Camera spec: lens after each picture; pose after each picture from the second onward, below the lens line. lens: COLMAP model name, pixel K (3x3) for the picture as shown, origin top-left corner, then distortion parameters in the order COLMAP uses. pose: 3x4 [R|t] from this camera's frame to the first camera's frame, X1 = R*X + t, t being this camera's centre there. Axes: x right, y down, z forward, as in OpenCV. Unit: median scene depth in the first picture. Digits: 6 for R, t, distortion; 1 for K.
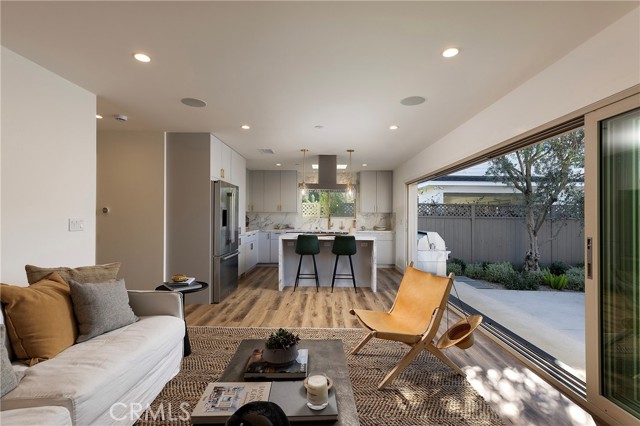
lens RADIAL K [[294.1, 0, 328.3], [0, 294.1, 214.4], [0, 0, 1]] dist [0.000236, 0.000055]
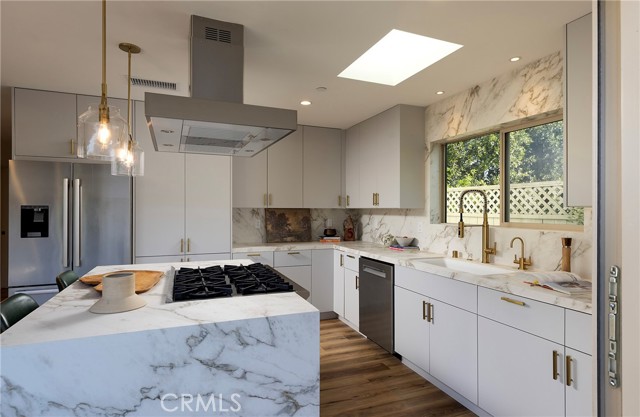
lens RADIAL K [[355.9, 0, 320.0], [0, 355.9, 208.5], [0, 0, 1]] dist [0.023858, -0.000004]
pose [[0.374999, -0.005686, -0.927008, 0.413045], [0.005216, 0.999978, -0.004023, -0.008541], [0.927010, -0.003326, 0.375021, 0.989319]]
